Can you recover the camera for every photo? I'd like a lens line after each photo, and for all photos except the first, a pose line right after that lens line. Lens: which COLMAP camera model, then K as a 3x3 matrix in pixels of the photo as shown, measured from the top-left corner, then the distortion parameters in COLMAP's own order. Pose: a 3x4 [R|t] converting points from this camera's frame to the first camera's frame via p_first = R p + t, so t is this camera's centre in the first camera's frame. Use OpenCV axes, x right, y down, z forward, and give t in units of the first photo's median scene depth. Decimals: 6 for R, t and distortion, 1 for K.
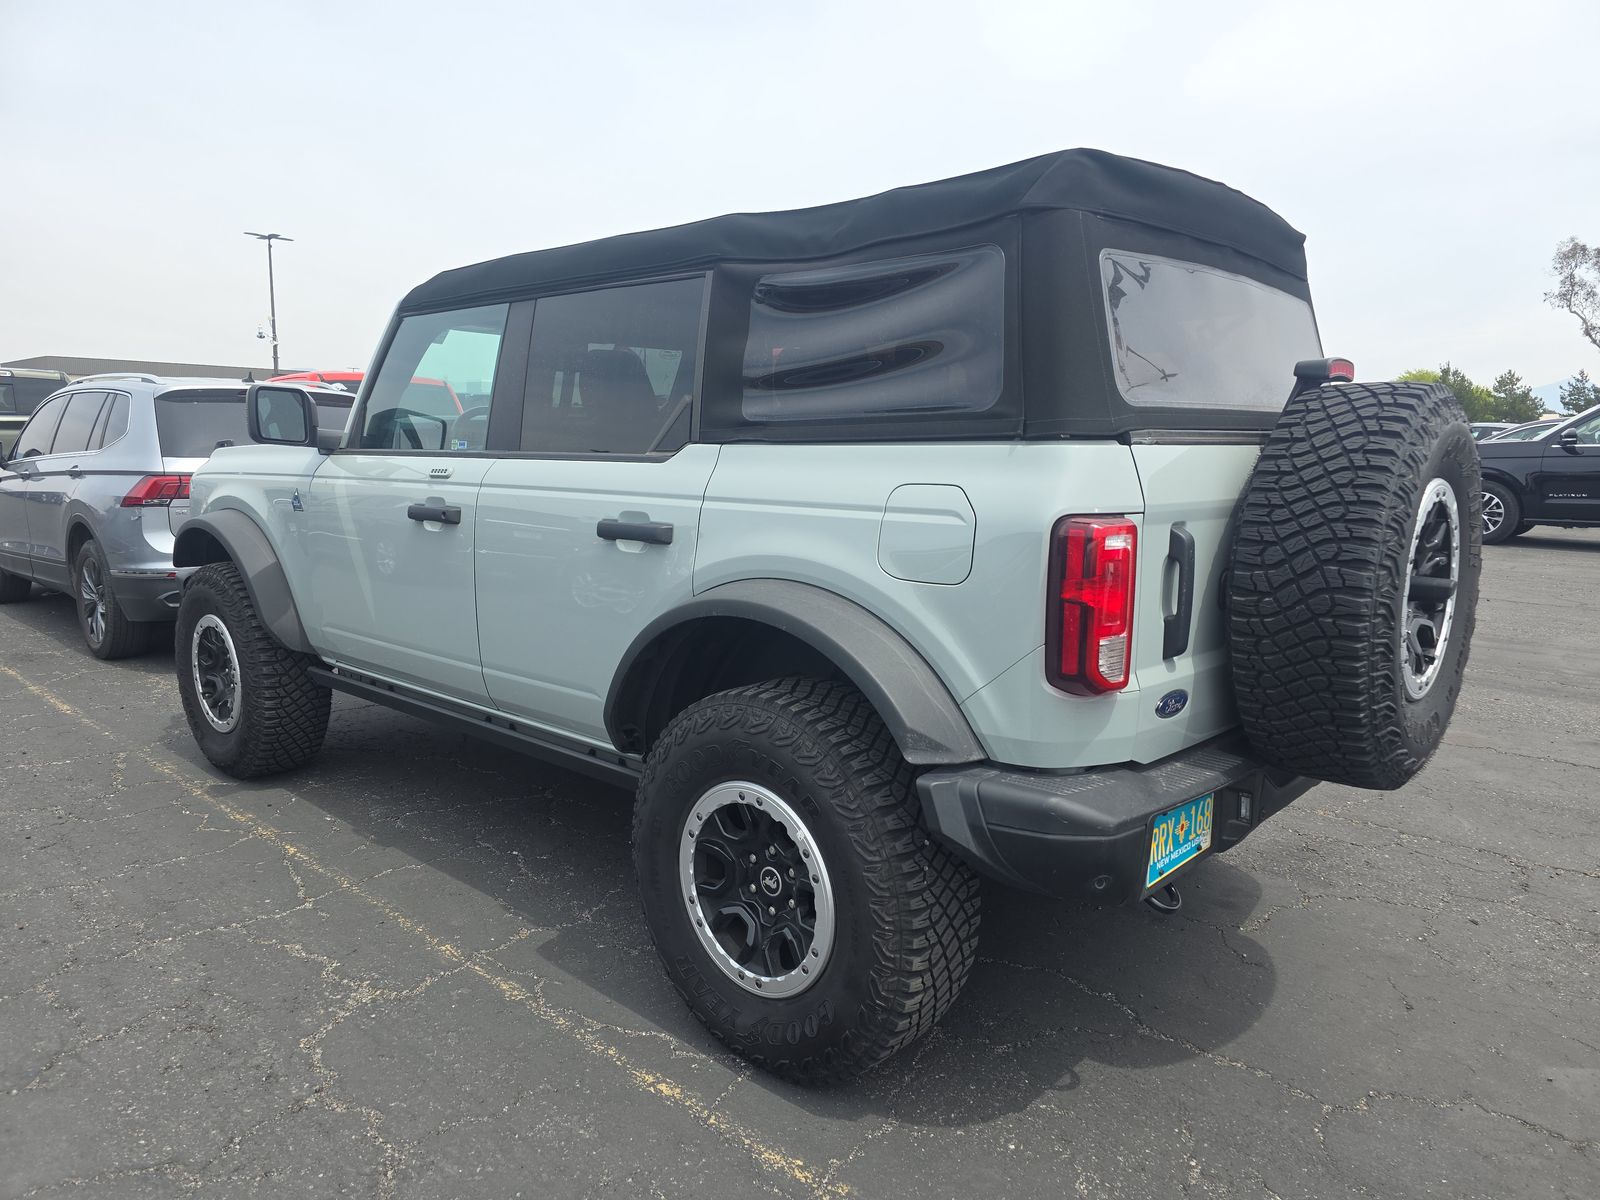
lens RADIAL K [[1096.5, 0, 801.3], [0, 1096.5, 557.5], [0, 0, 1]] dist [0.000975, -0.040019]
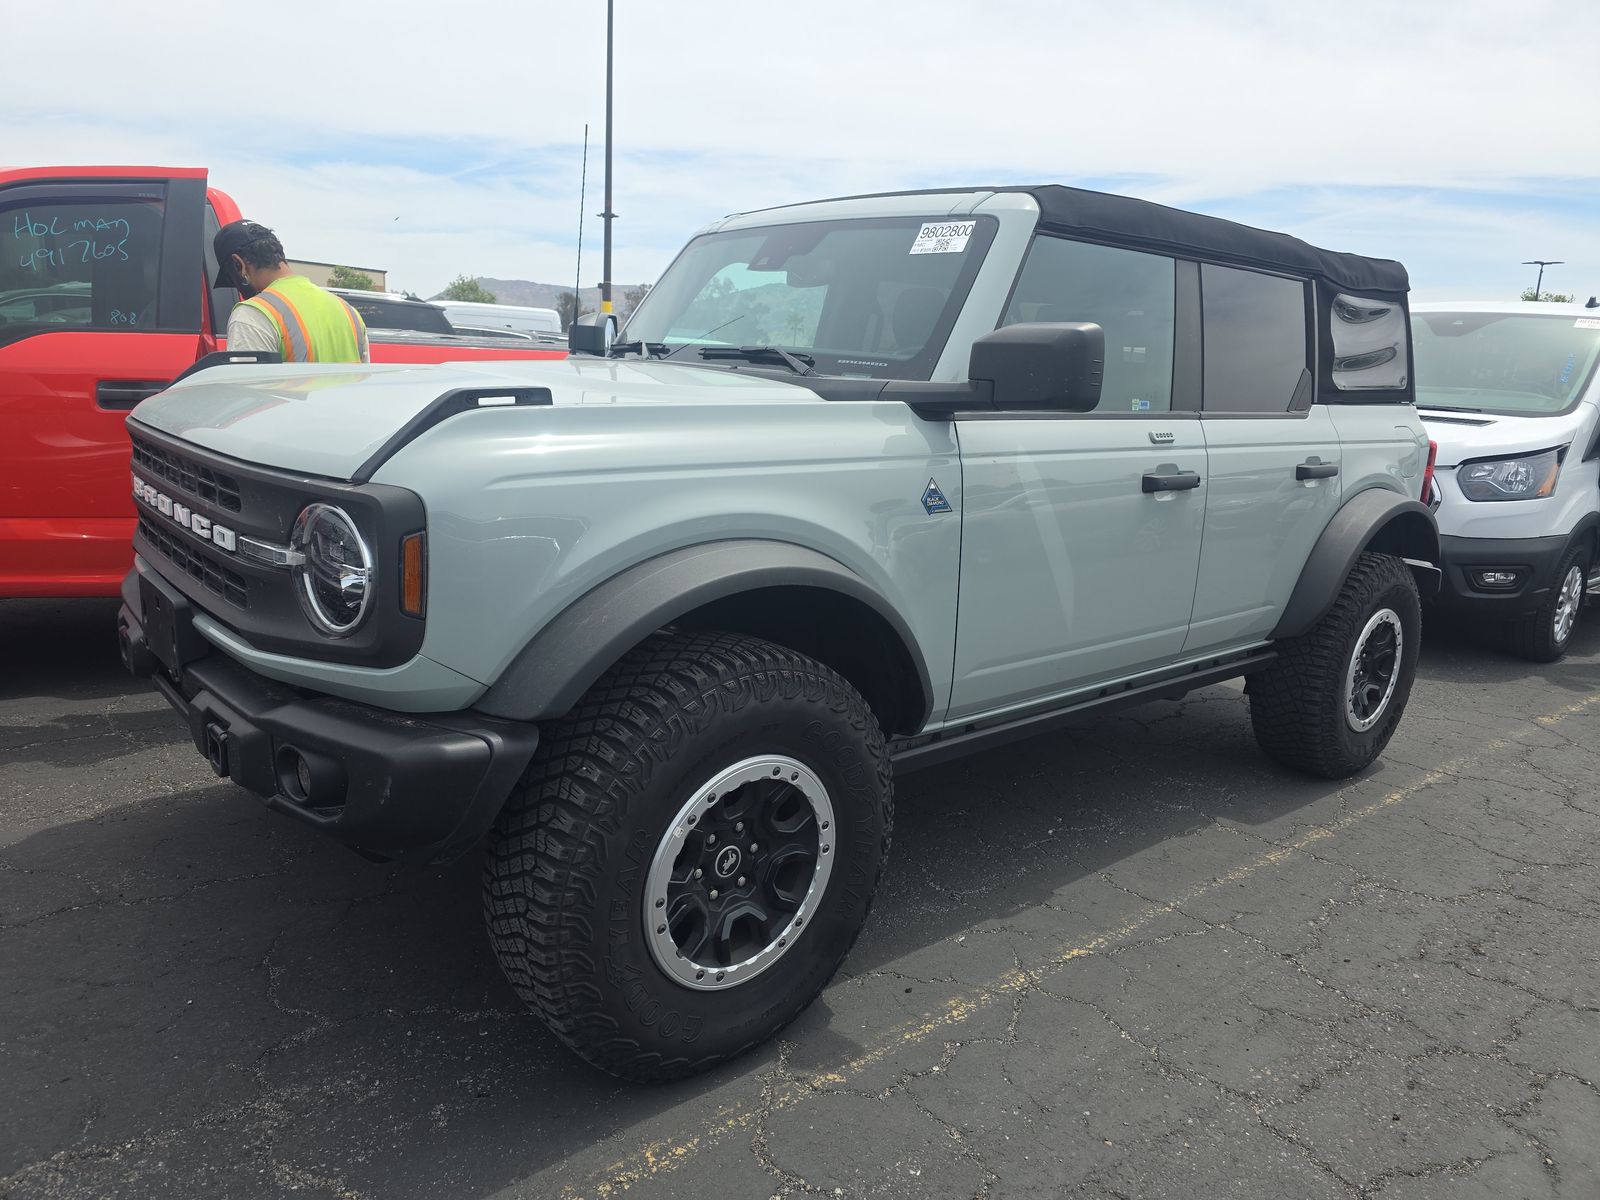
lens RADIAL K [[1084.8, 0, 817.0], [0, 1084.8, 604.6], [0, 0, 1]] dist [0.050516, -0.038995]
pose [[0.123334, -0.204575, 0.971050, -1.334385], [0.070037, 0.977875, 0.197118, -0.146149], [-0.989891, 0.043698, 0.134933, 1.214104]]
